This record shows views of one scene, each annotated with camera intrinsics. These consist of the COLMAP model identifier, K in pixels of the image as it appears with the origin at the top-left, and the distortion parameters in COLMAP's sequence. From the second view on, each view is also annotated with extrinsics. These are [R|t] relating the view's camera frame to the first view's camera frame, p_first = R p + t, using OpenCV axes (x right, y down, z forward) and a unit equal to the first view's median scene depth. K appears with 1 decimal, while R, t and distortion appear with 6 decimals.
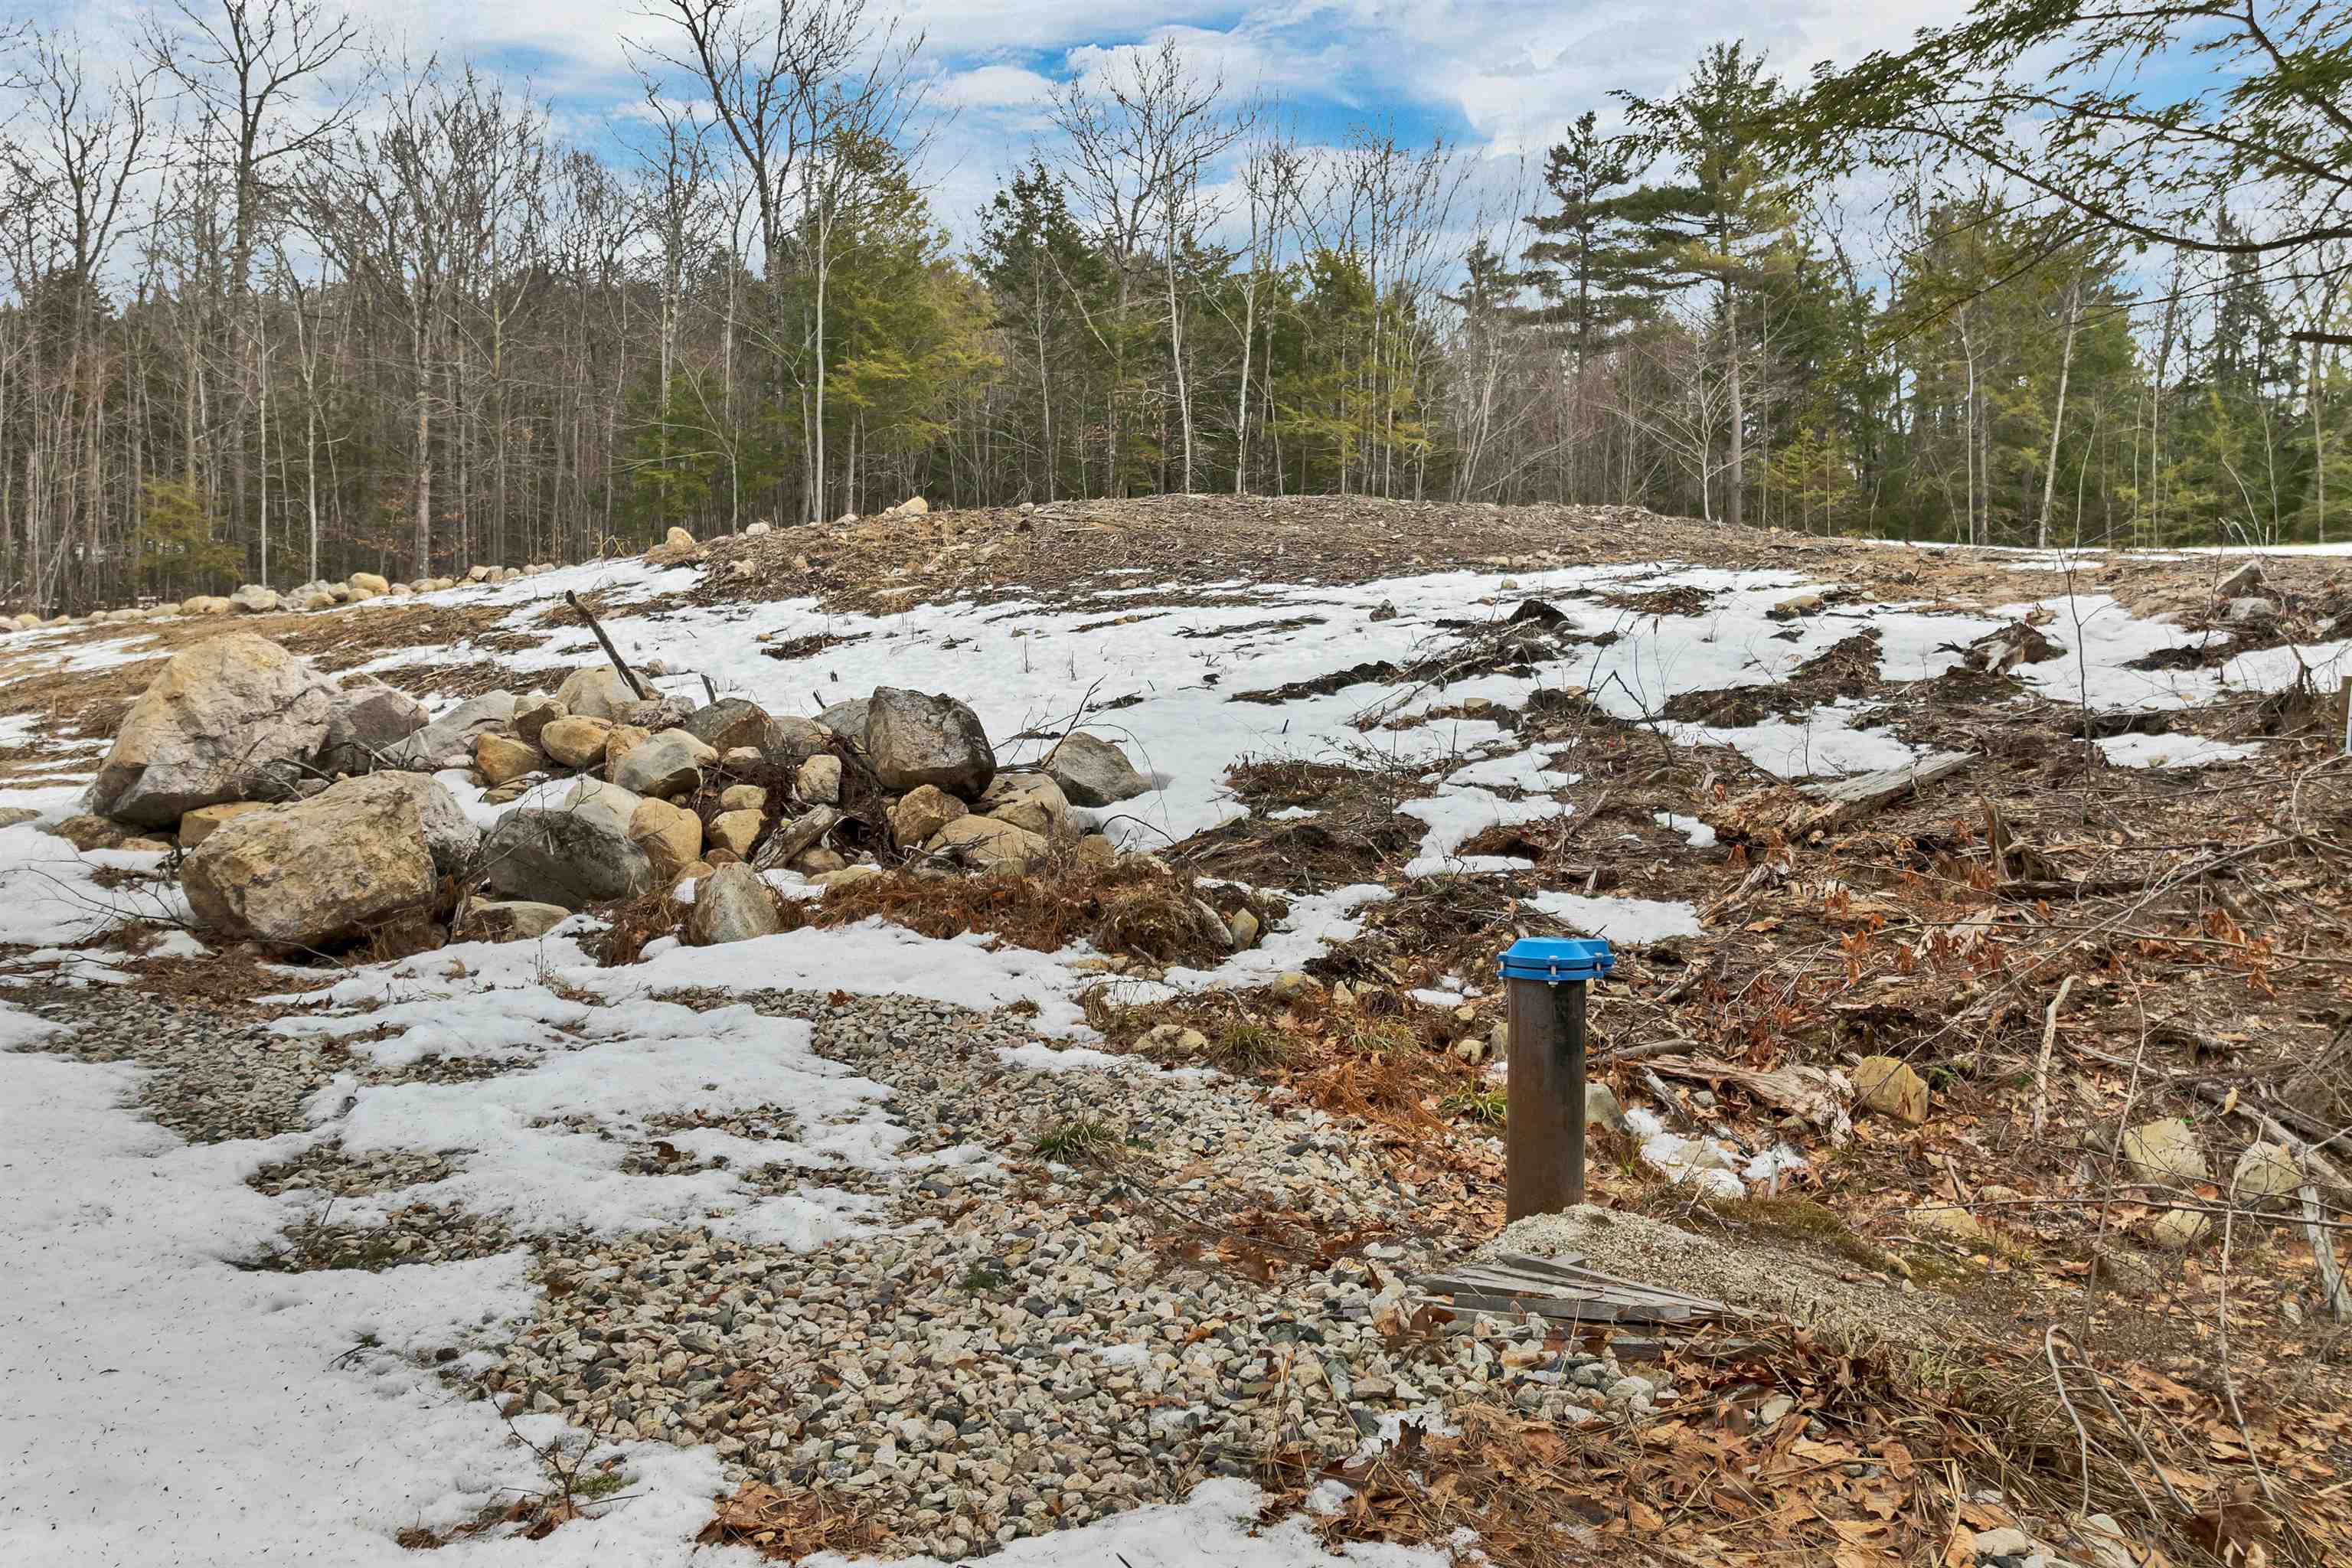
lens RADIAL K [[1676.4, 0, 1176.0], [0, 1676.4, 784.0], [0, 0, 1]] dist [-0.045563, 0.007719]
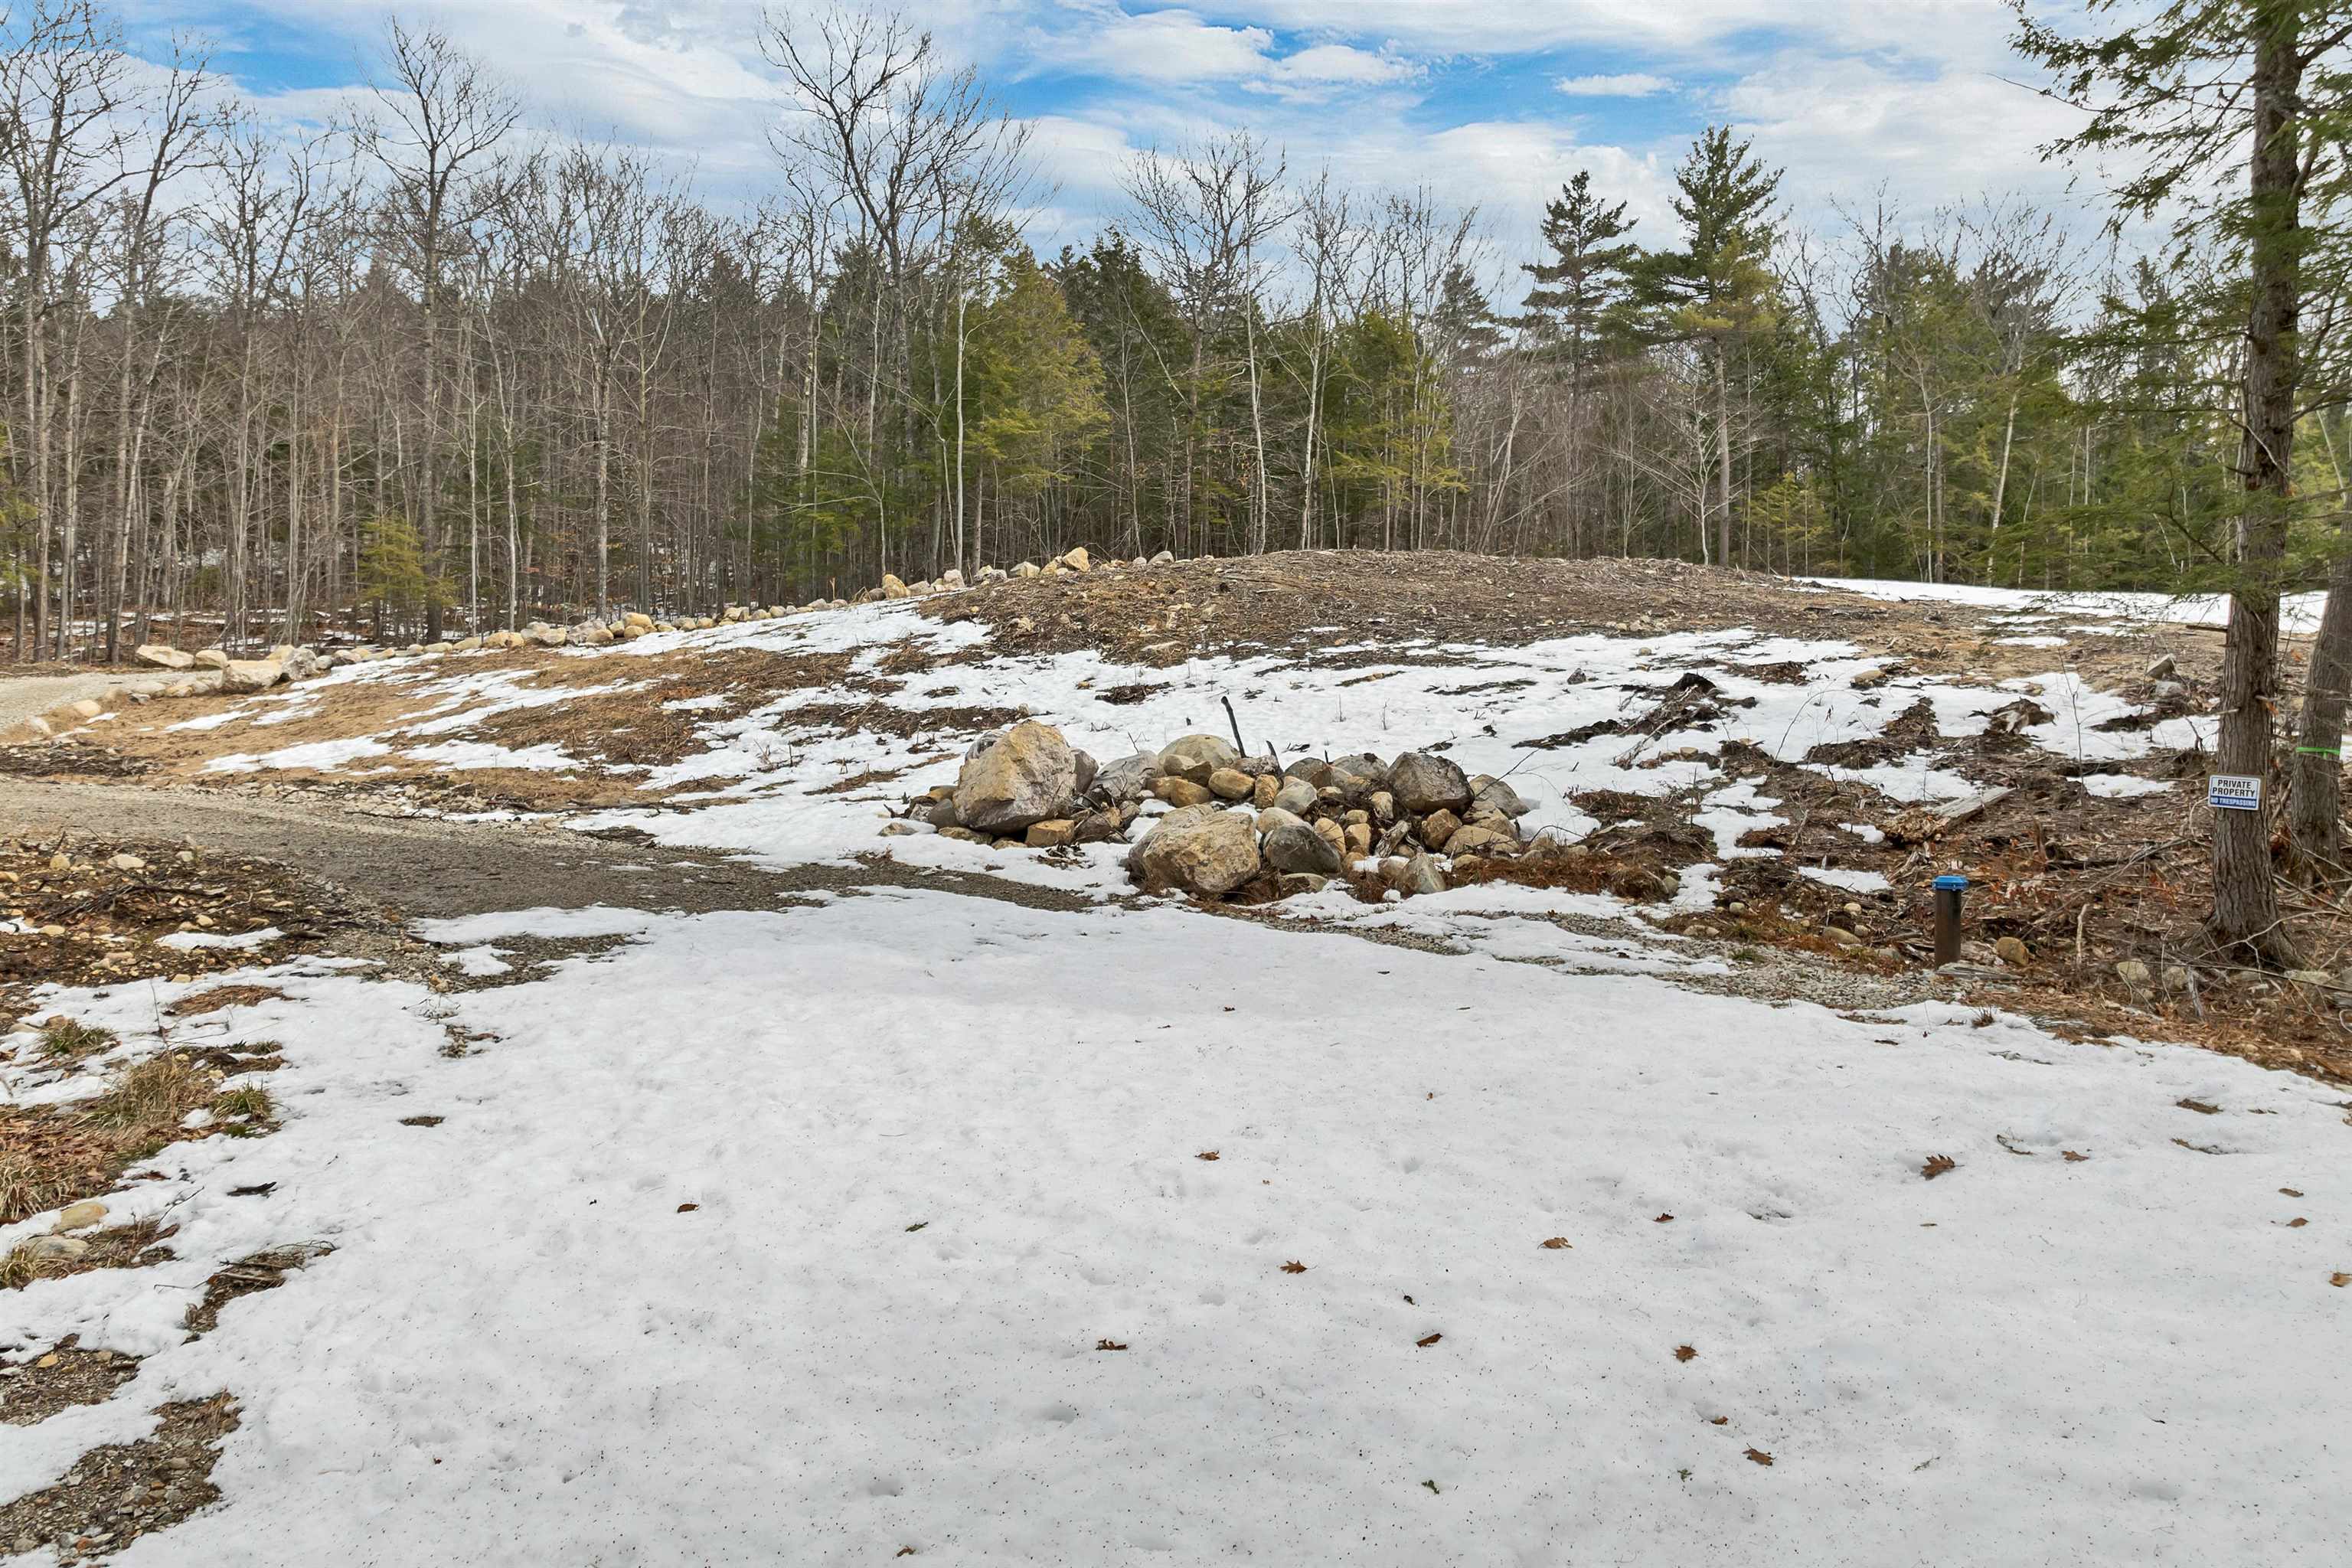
lens RADIAL K [[1676.4, 0, 1176.0], [0, 1676.4, 784.0], [0, 0, 1]] dist [-0.045563, 0.007719]
pose [[0.999292, -0.000840, 0.037619, -0.367421], [0.000605, 0.999980, 0.006236, -0.027314], [-0.037623, -0.006209, 0.999273, -0.560943]]
